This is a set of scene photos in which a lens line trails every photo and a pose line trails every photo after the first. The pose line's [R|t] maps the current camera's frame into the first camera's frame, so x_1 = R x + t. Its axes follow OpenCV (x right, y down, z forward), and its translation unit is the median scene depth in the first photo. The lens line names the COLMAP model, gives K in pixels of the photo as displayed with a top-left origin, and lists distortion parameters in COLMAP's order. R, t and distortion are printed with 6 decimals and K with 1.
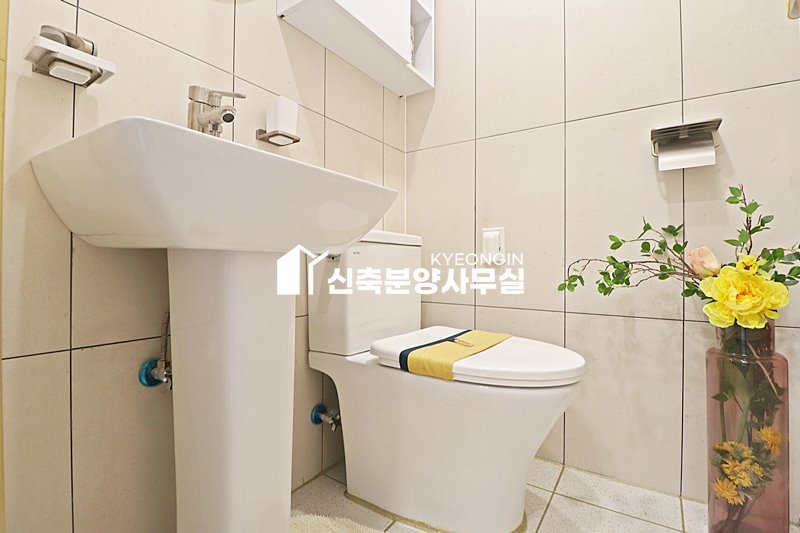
lens RADIAL K [[370.7, 0, 399.5], [0, 370.7, 259.4], [0, 0, 1]] dist [0.000785, -0.014893]
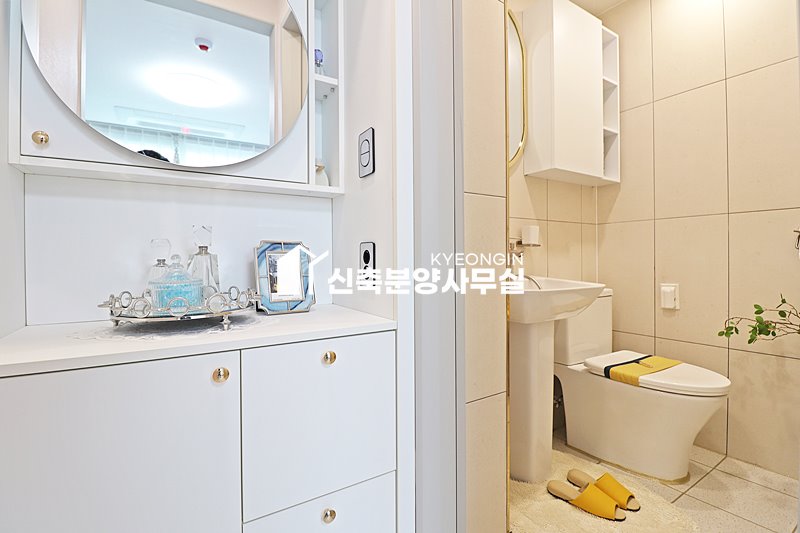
lens RADIAL K [[370.7, 0, 399.5], [0, 370.7, 259.4], [0, 0, 1]] dist [0.000785, -0.014893]
pose [[0.915653, -0.009286, -0.401863, -0.153065], [0.012827, 0.999899, 0.006121, -0.248430], [0.401766, -0.010760, 0.915679, -0.871352]]
